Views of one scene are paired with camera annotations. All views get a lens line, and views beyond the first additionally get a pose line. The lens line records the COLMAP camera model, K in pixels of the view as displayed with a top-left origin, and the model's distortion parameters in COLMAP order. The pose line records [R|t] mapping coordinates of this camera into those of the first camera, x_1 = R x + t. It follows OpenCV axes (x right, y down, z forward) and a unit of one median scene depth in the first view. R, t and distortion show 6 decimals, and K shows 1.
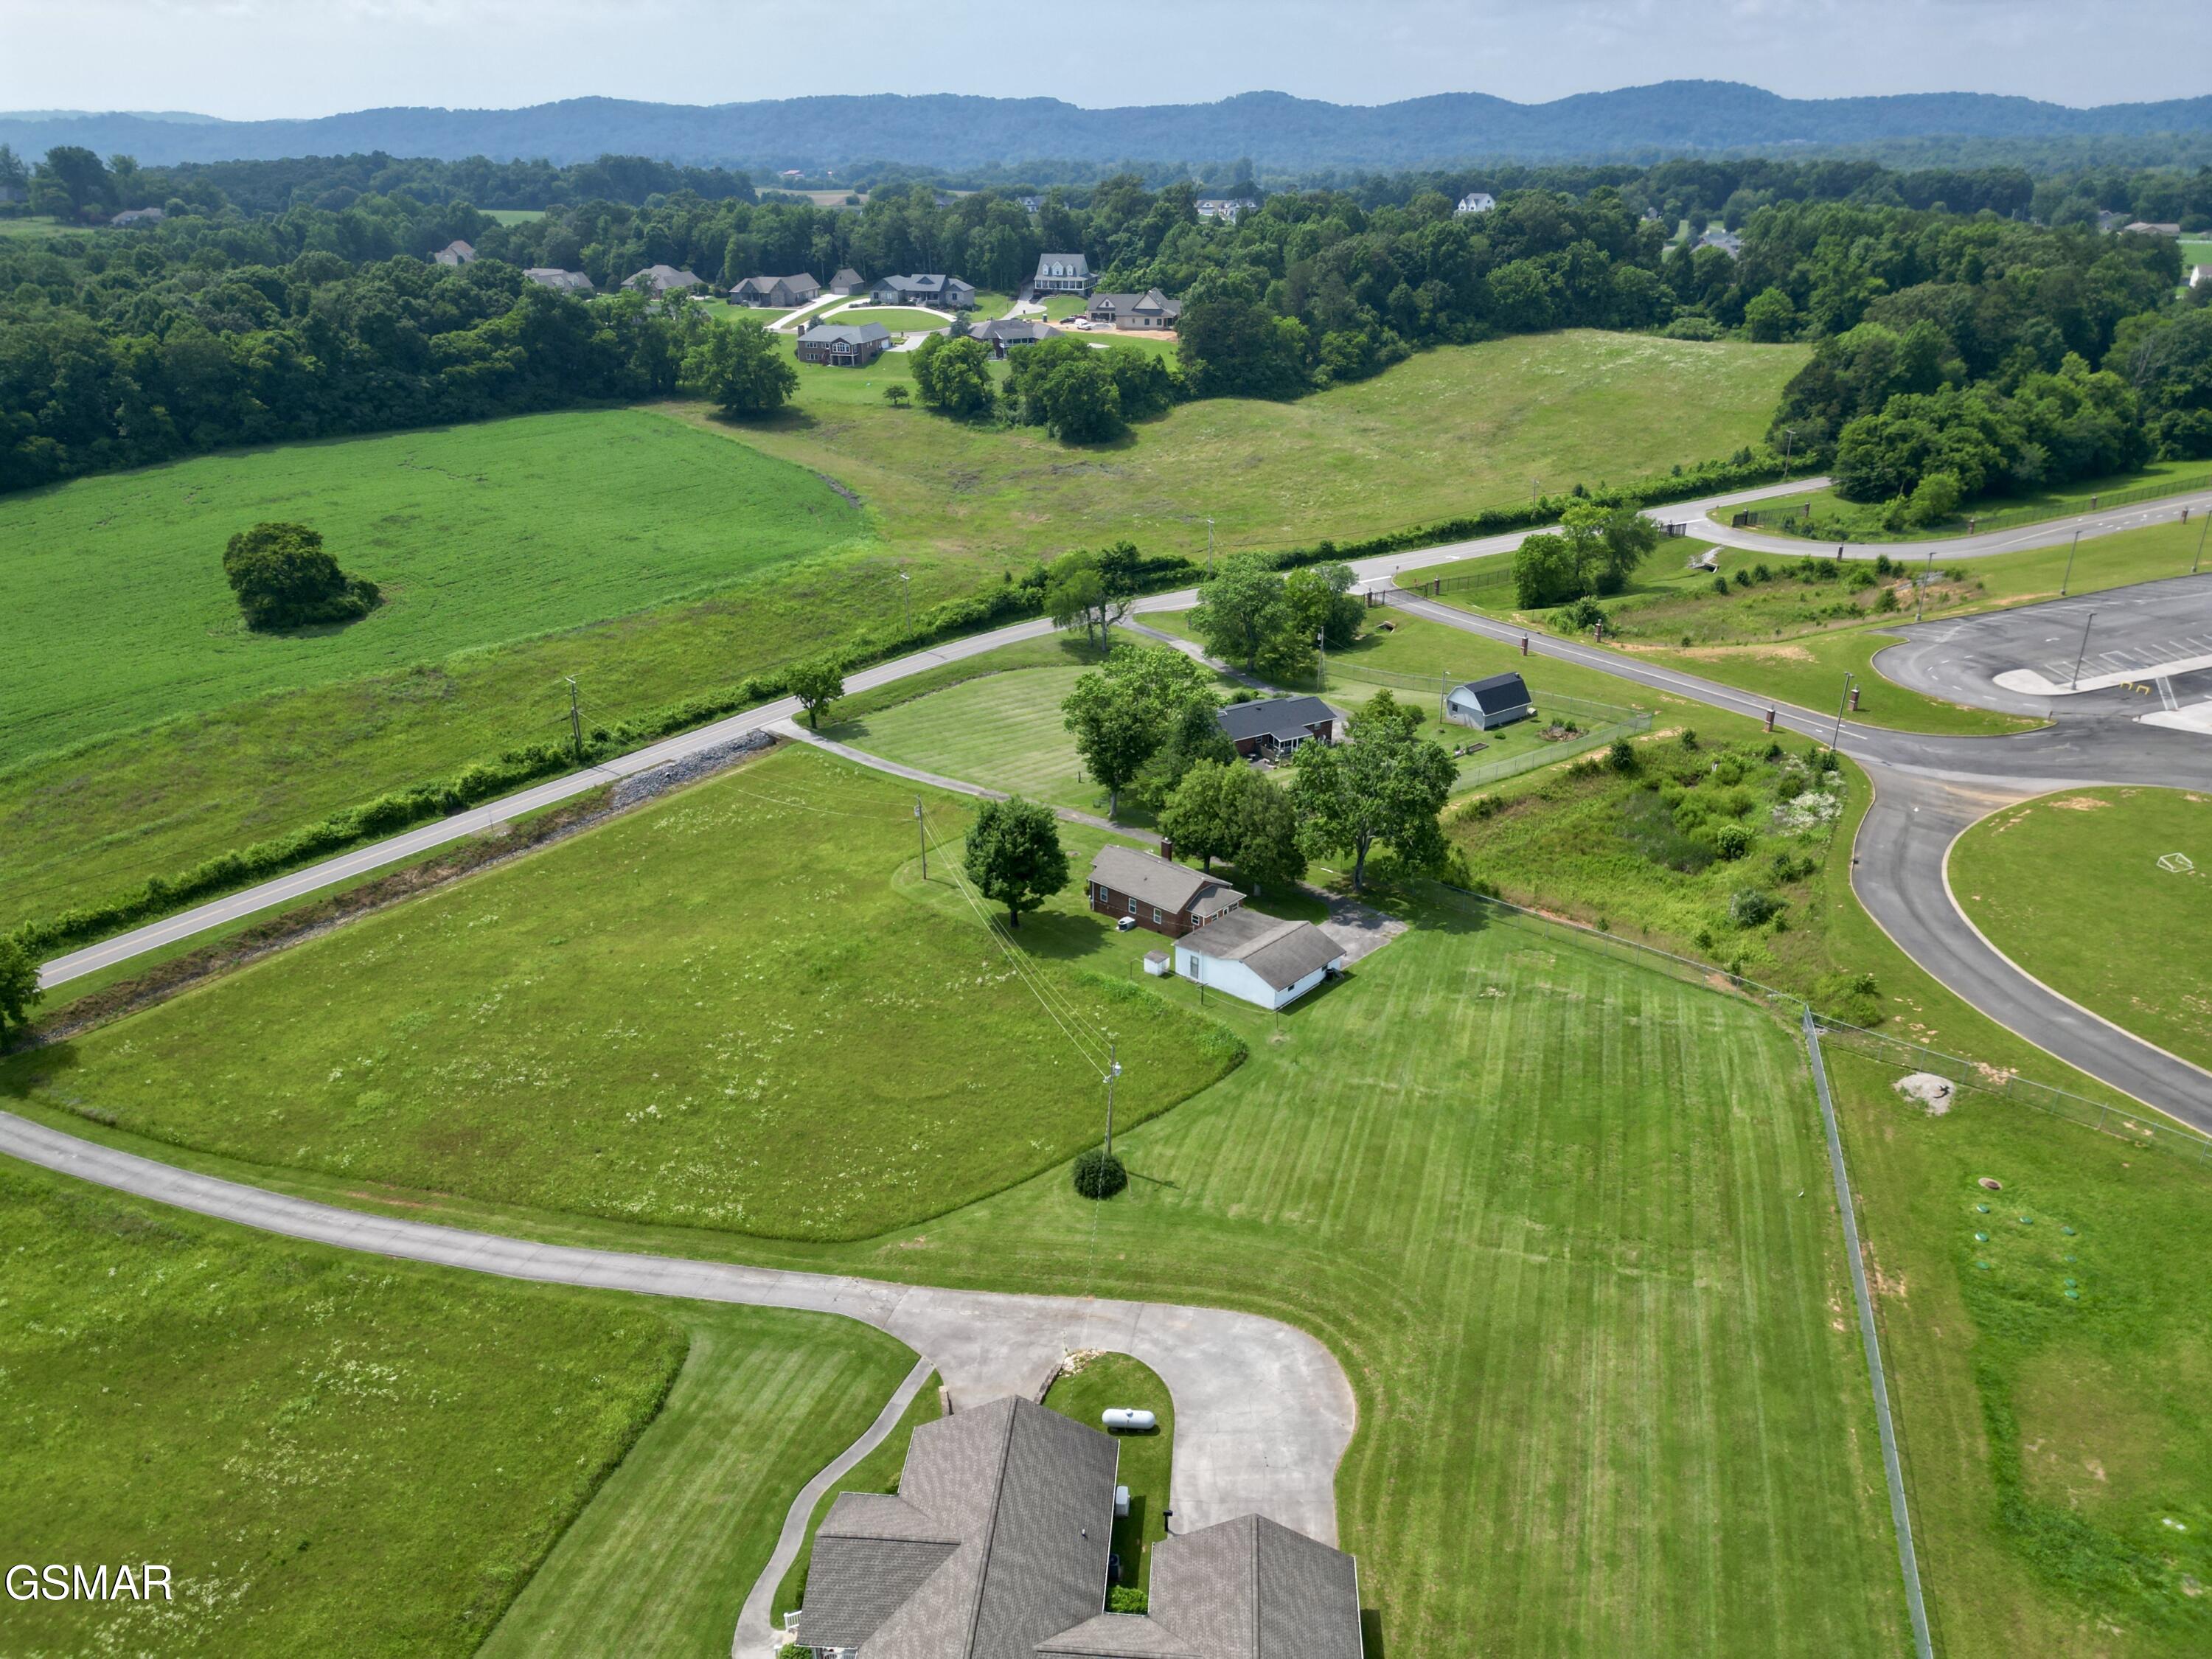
lens RADIAL K [[1531.5, 0, 1103.4], [0, 1531.5, 856.7], [0, 0, 1]] dist [0.068257, -0.064755]
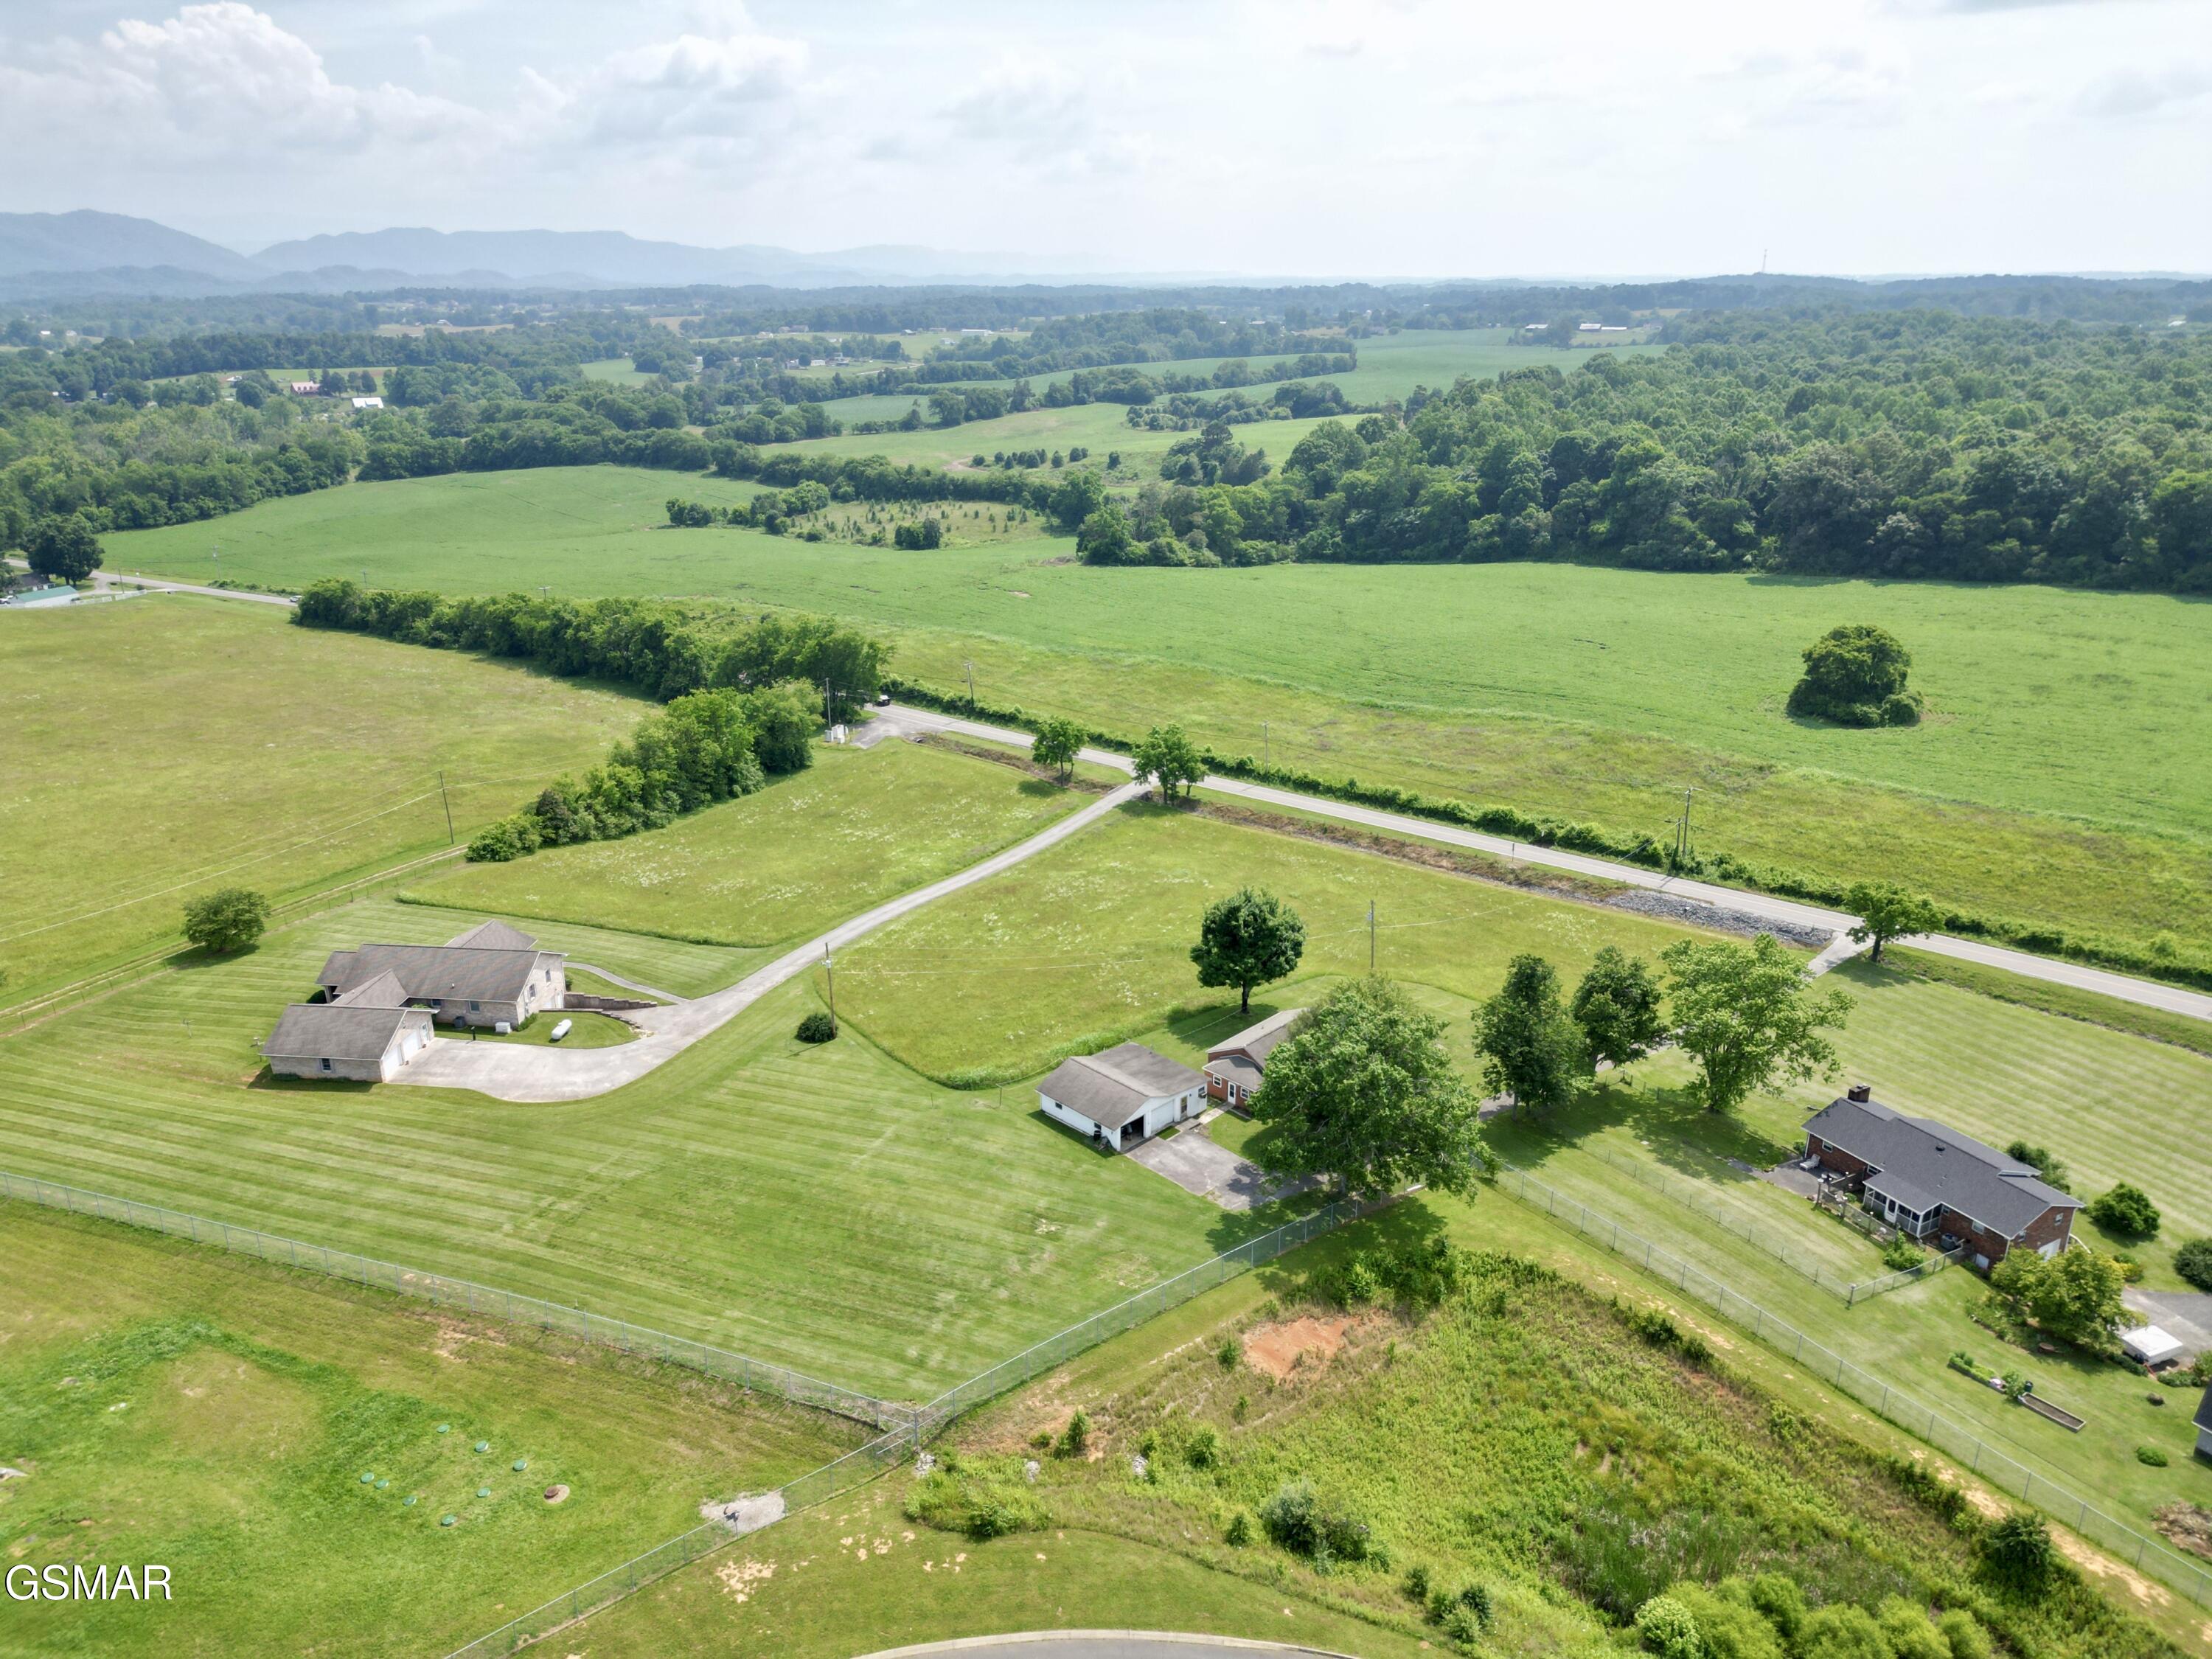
lens RADIAL K [[1531.5, 0, 1103.4], [0, 1531.5, 856.7], [0, 0, 1]] dist [0.068257, -0.064755]
pose [[-0.016390, 0.359058, -0.933171, 0.512080], [-0.425837, 0.841915, 0.331424, -0.203442], [0.904652, 0.402811, 0.139101, 0.422057]]
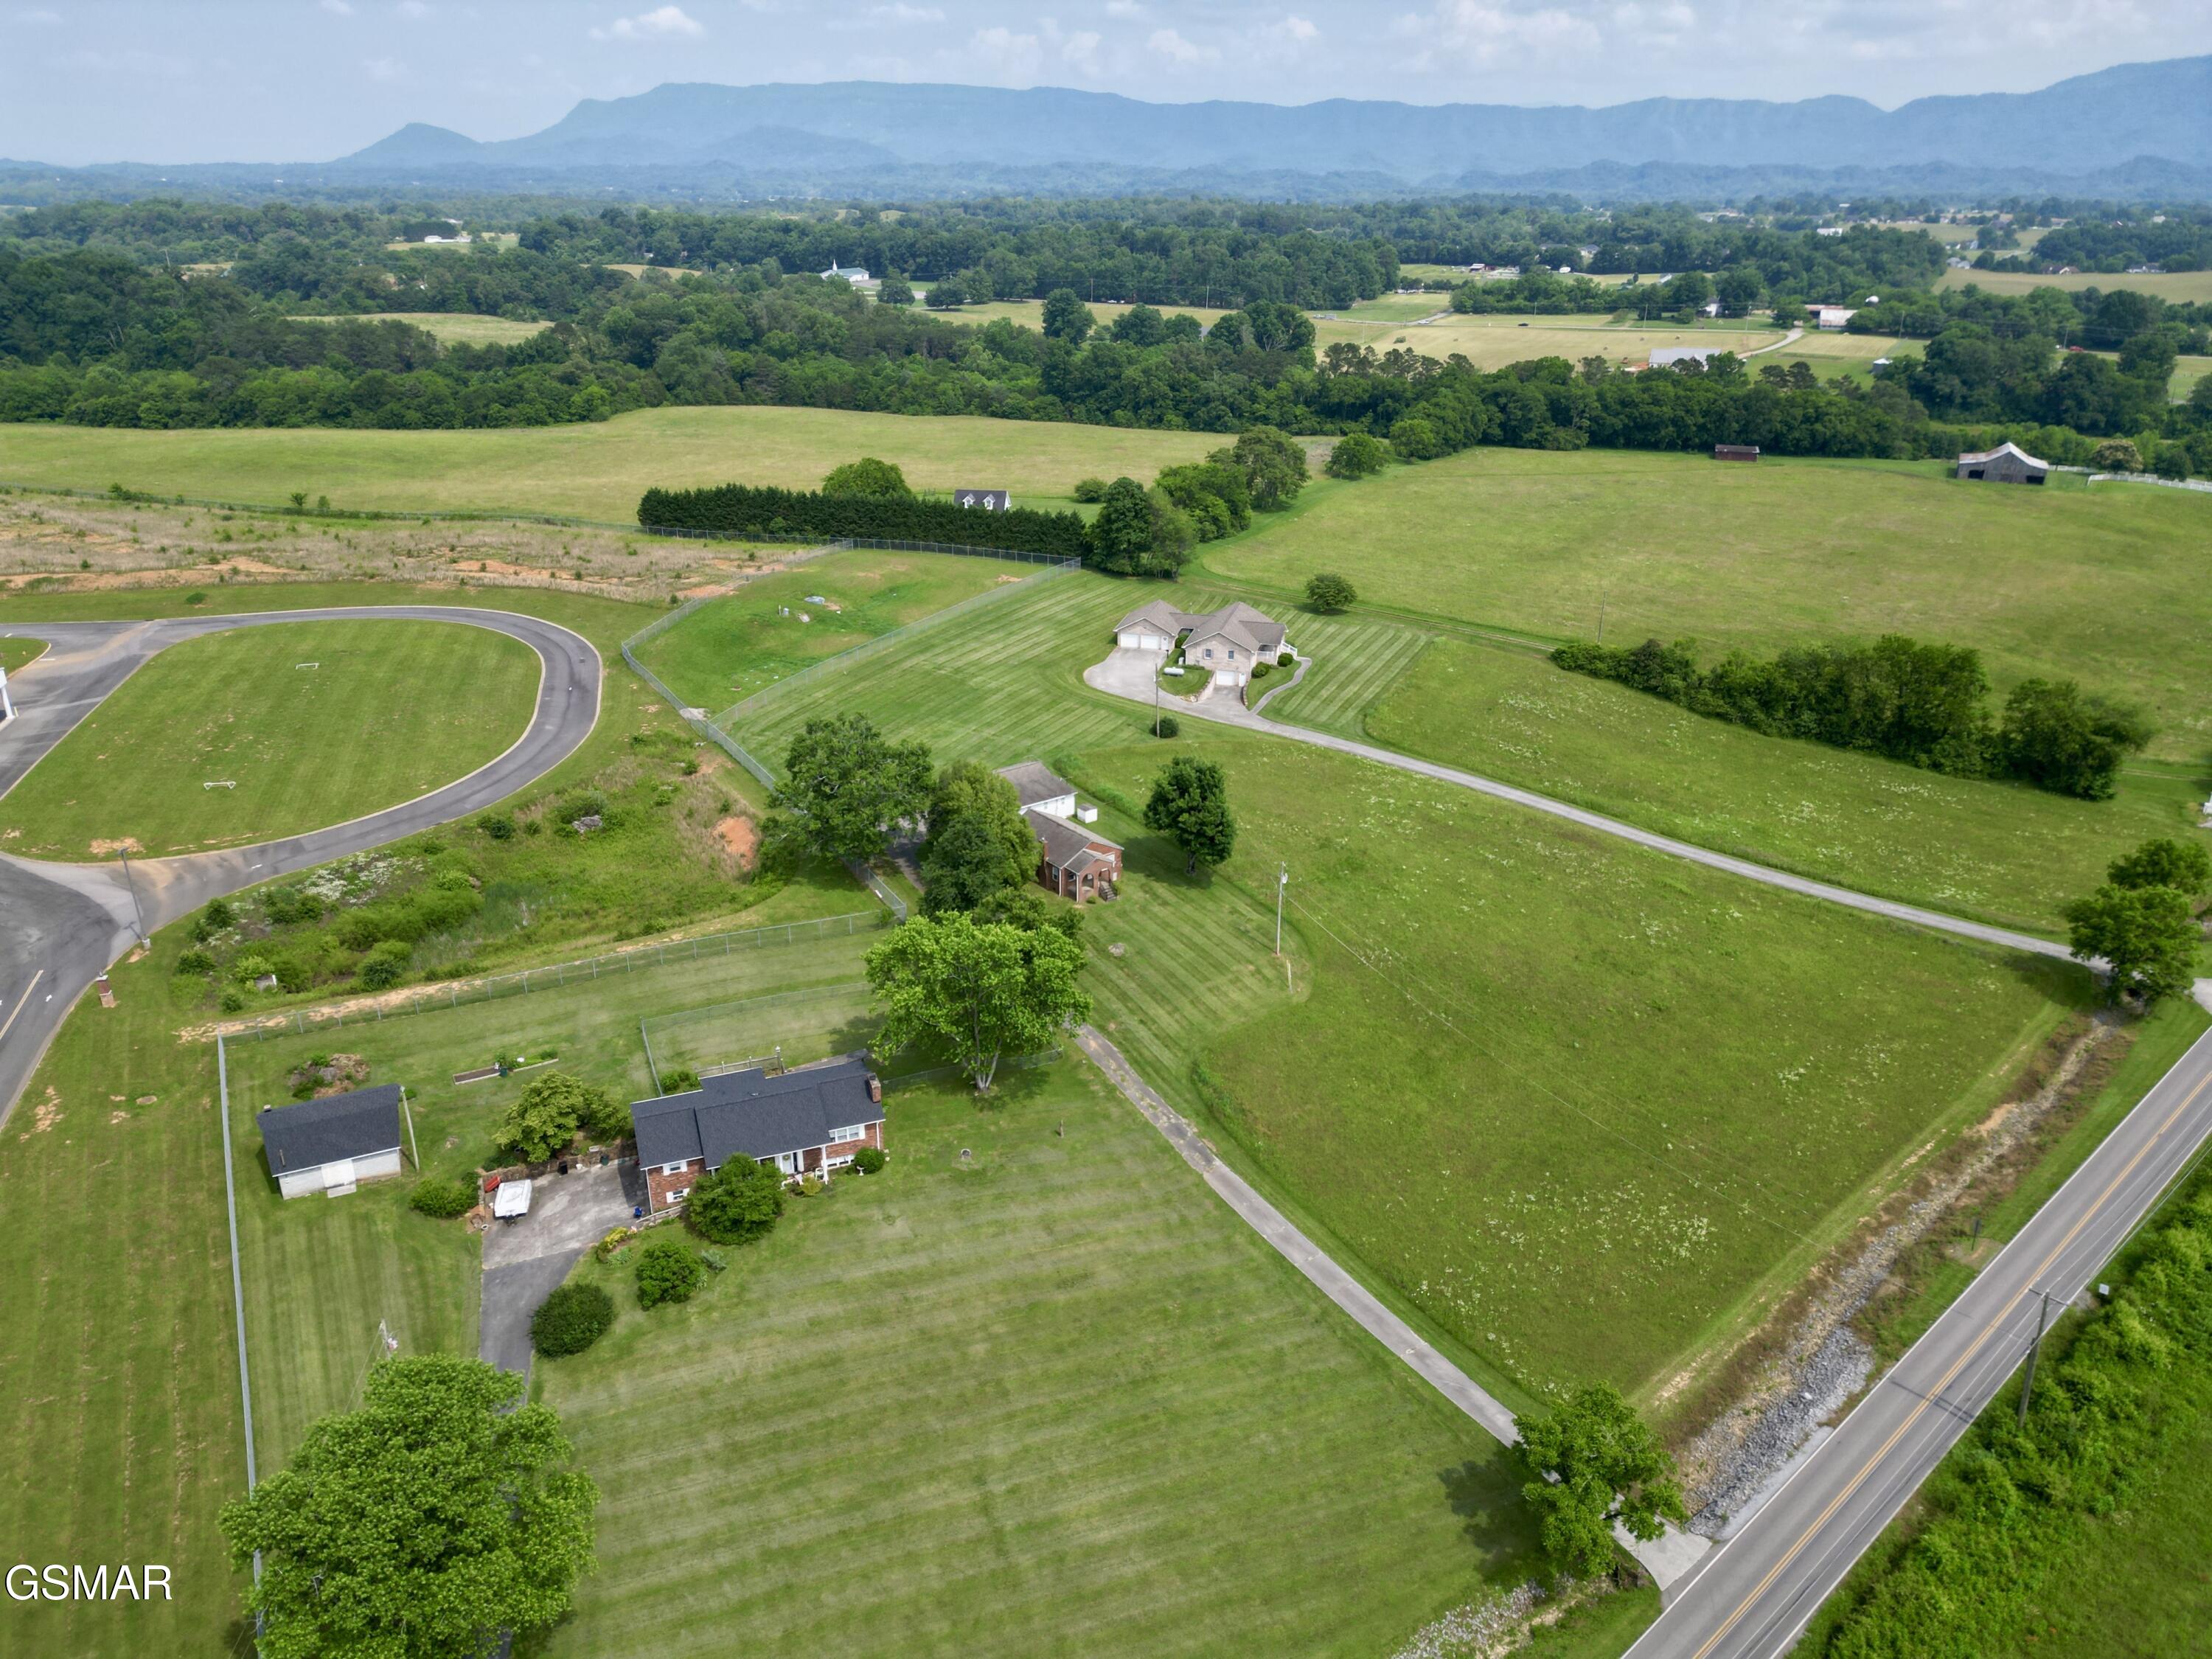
lens RADIAL K [[1531.5, 0, 1103.4], [0, 1531.5, 856.7], [0, 0, 1]] dist [0.068257, -0.064755]
pose [[-0.988657, -0.056133, 0.139307, -0.088542], [0.068485, 0.657003, 0.750771, -0.473313], [-0.133668, 0.751796, -0.645706, 1.007457]]
